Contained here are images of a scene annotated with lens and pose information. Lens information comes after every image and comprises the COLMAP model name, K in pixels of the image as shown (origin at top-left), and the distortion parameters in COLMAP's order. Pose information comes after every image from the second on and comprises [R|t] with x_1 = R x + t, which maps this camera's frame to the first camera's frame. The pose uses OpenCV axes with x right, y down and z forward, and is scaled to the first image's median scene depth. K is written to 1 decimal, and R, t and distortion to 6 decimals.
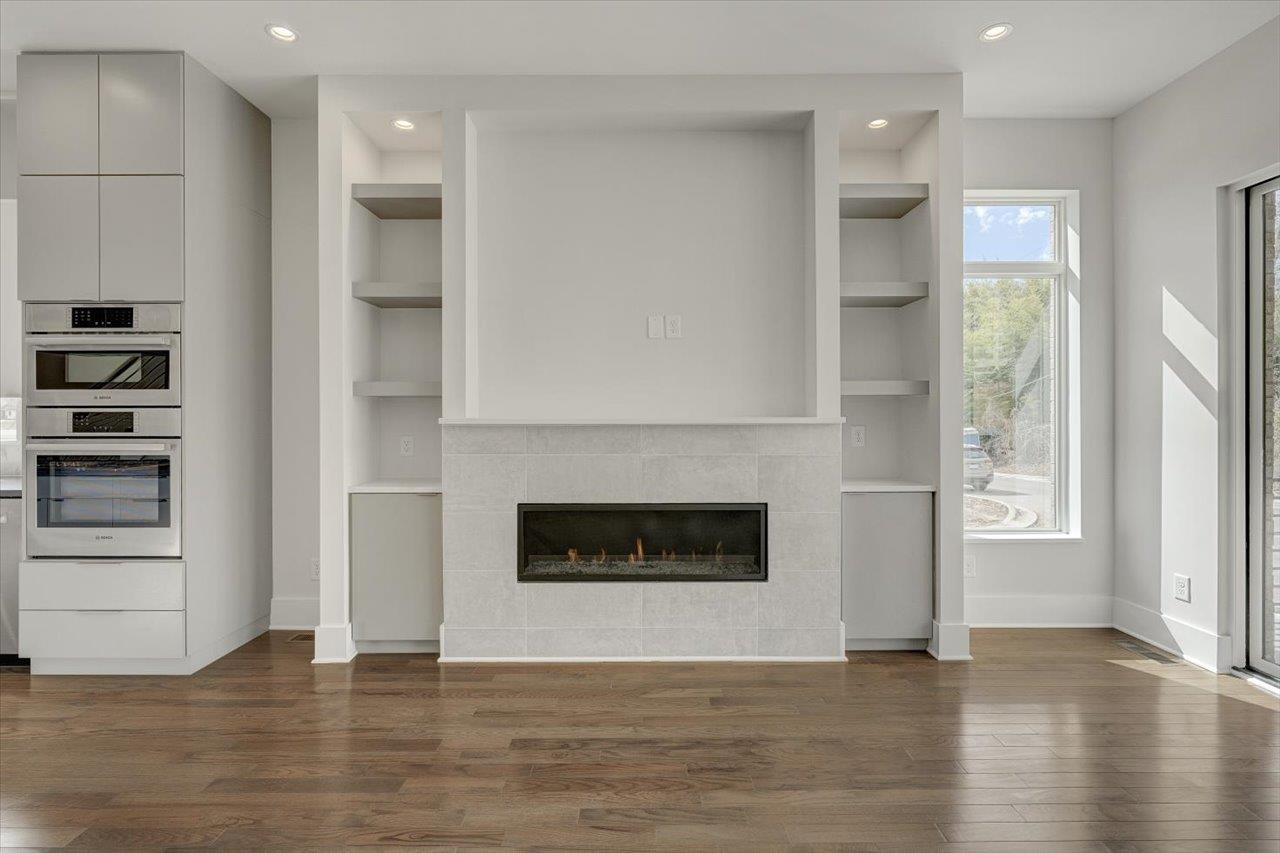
lens RADIAL K [[580.3, 0, 642.4], [0, 580.3, 419.6], [0, 0, 1]] dist [-0.002793, 0.000470]
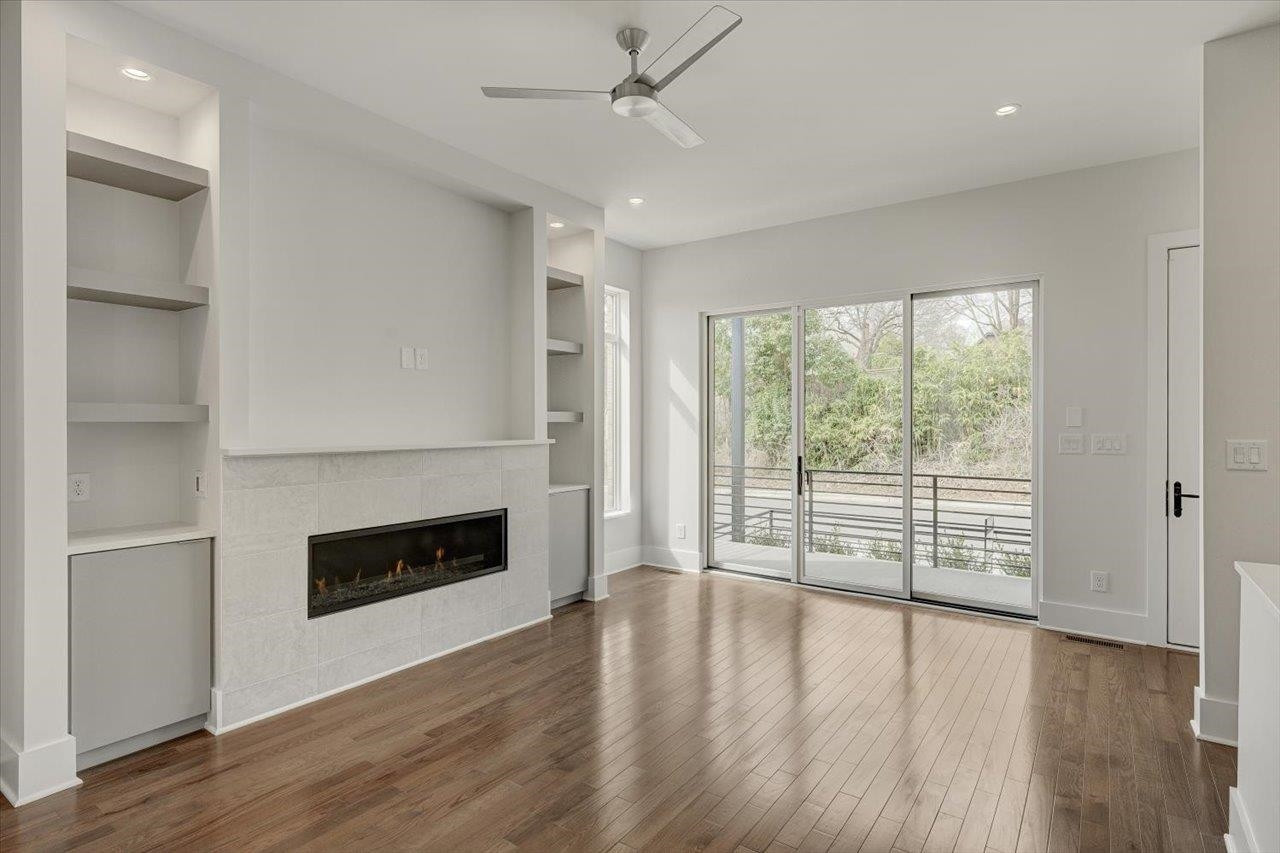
lens RADIAL K [[643.6, 0, 627.2], [0, 643.6, 426.4], [0, 0, 1]] dist [-0.005390, -0.000892]
pose [[0.598781, -0.003774, 0.800904, -0.745443], [0.006974, 0.999976, -0.000502, -0.030880], [-0.800882, 0.005886, 0.598793, -0.048761]]
